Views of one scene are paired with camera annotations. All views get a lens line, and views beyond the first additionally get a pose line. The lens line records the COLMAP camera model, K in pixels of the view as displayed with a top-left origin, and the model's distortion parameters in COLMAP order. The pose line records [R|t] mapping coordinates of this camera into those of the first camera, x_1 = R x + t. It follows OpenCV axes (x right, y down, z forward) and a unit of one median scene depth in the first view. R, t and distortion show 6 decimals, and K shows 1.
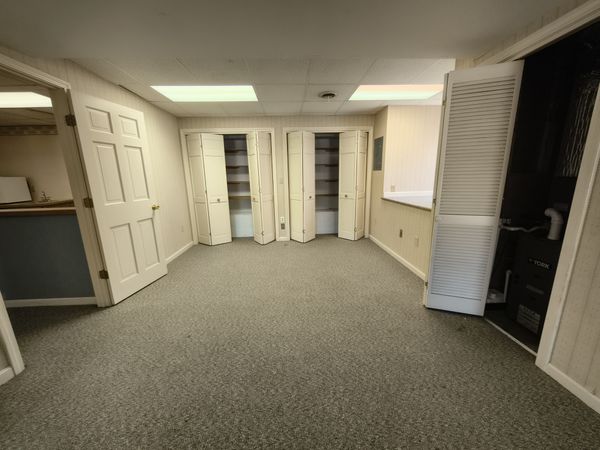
lens RADIAL K [[222.7, 0, 301.0], [0, 222.7, 221.3], [0, 0, 1]] dist [-0.000629, -0.000029]
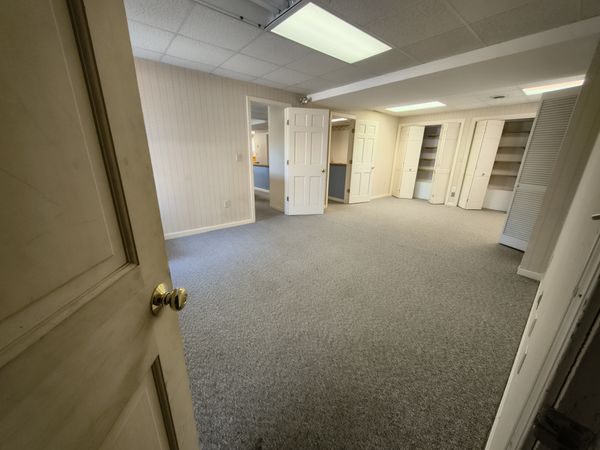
lens RADIAL K [[222.7, 0, 301.0], [0, 222.7, 221.3], [0, 0, 1]] dist [-0.000629, -0.000029]
pose [[0.598945, 0.265016, -0.755666, 0.455640], [-0.195898, 0.963469, 0.182624, 0.119828], [0.776459, 0.038652, 0.628982, -0.570757]]
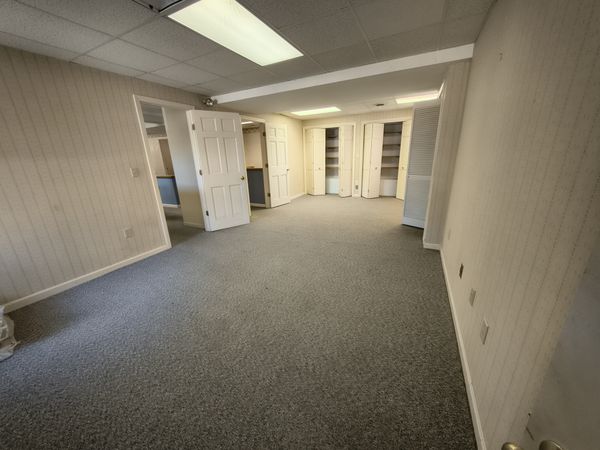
lens RADIAL K [[222.7, 0, 301.0], [0, 222.7, 221.3], [0, 0, 1]] dist [-0.000629, -0.000029]
pose [[0.869525, 0.134249, -0.475293, 0.374043], [-0.085401, 0.988721, 0.123033, 0.106983], [0.486449, -0.066389, 0.871183, -0.581678]]
